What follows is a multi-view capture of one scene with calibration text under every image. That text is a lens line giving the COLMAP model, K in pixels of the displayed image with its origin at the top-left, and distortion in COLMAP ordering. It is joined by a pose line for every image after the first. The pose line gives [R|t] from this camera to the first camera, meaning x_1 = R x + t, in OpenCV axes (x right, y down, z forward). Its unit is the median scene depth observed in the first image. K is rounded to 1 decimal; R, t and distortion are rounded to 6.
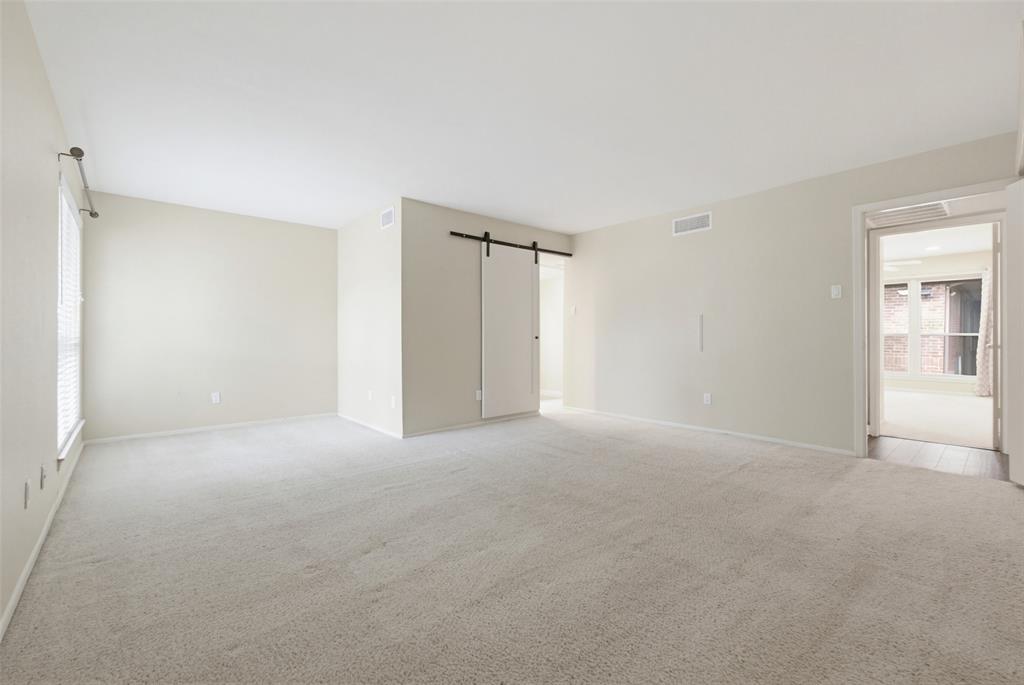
lens RADIAL K [[435.7, 0, 512.0], [0, 435.7, 342.5], [0, 0, 1]] dist [-0.014379, 0.009288]
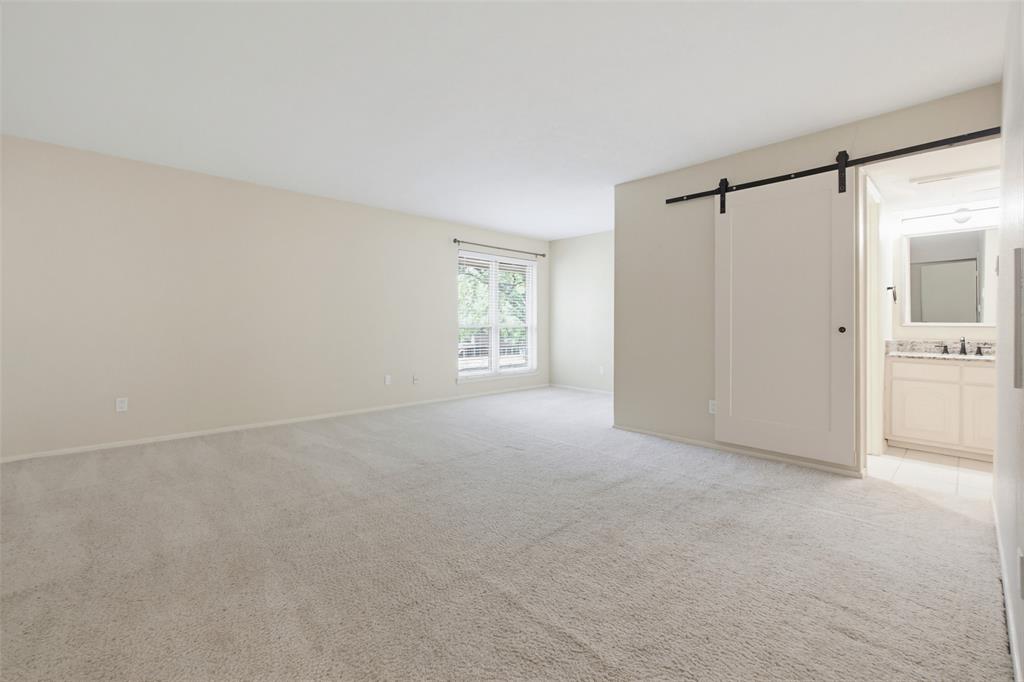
lens RADIAL K [[435.7, 0, 512.0], [0, 435.7, 341.0], [0, 0, 1]] dist [-0.014379, 0.009288]
pose [[0.037385, 0.037811, -0.998585, 0.647089], [-0.020601, 0.999101, 0.037059, -0.009818], [0.999089, 0.019186, 0.038130, 0.639239]]
